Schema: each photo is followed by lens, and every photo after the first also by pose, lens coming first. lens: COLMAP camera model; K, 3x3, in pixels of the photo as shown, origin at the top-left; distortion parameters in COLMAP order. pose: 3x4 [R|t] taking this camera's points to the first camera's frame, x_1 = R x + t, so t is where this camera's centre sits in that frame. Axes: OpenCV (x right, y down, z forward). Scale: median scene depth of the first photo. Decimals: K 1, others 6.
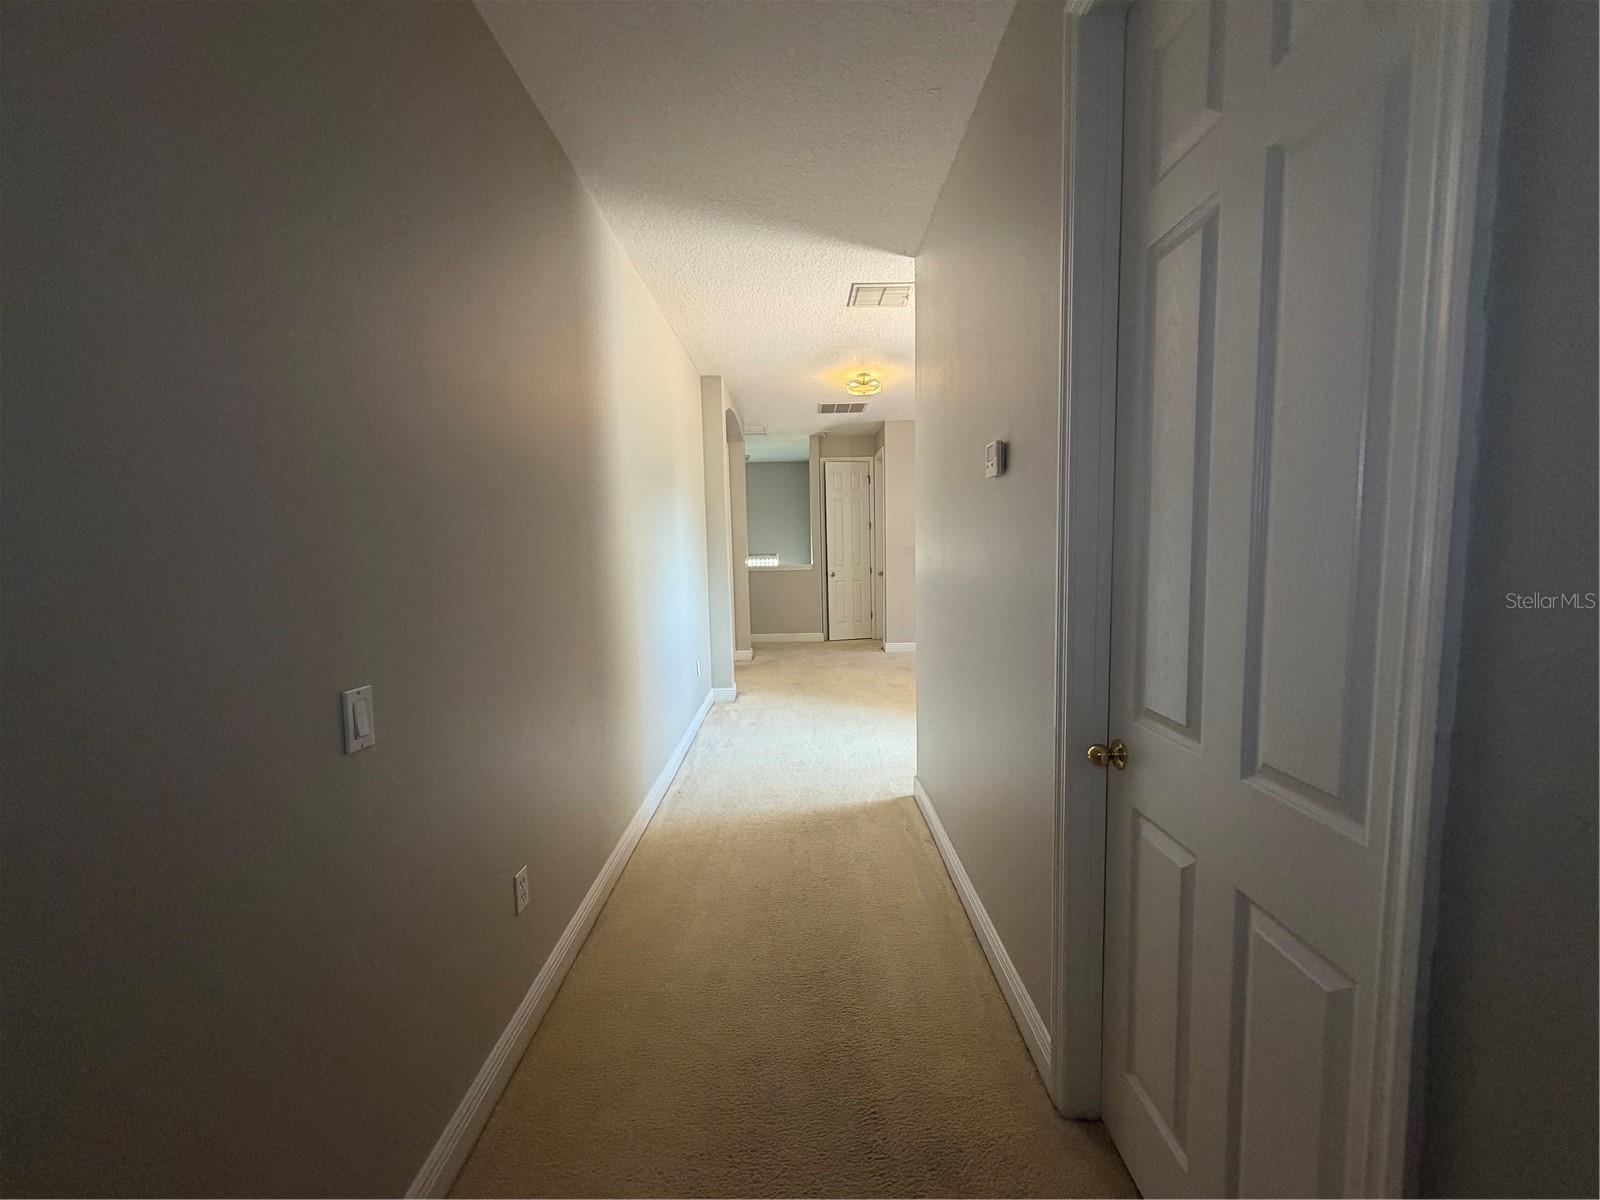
lens RADIAL K [[638.3, 0, 800.0], [0, 638.3, 600.0], [0, 0, 1]] dist [0.000810, 0.000073]
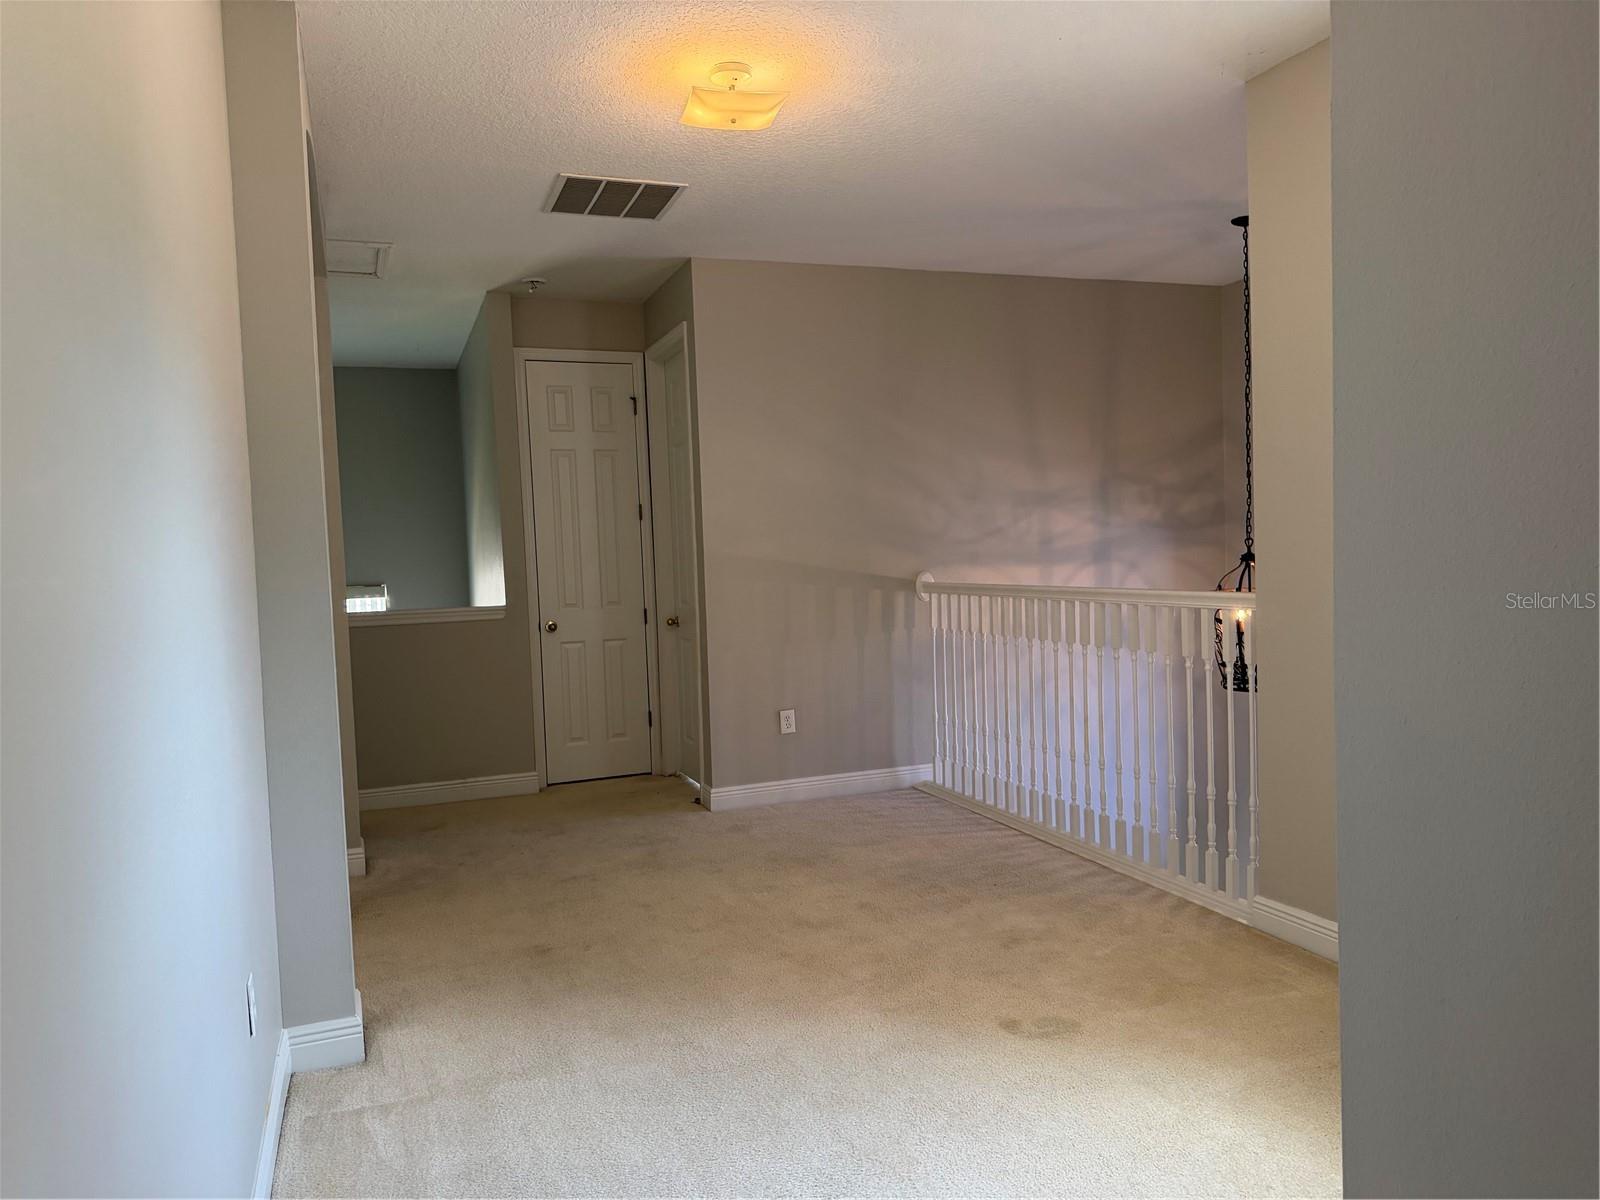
lens RADIAL K [[1105.3, 0, 800.0], [0, 1105.3, 600.0], [0, 0, 1]] dist [-0.000061, -0.001816]
pose [[0.928570, -0.029735, 0.369966, -0.070931], [0.050273, 0.997676, -0.045995, -0.018971], [-0.367738, 0.061309, 0.927906, 0.300389]]
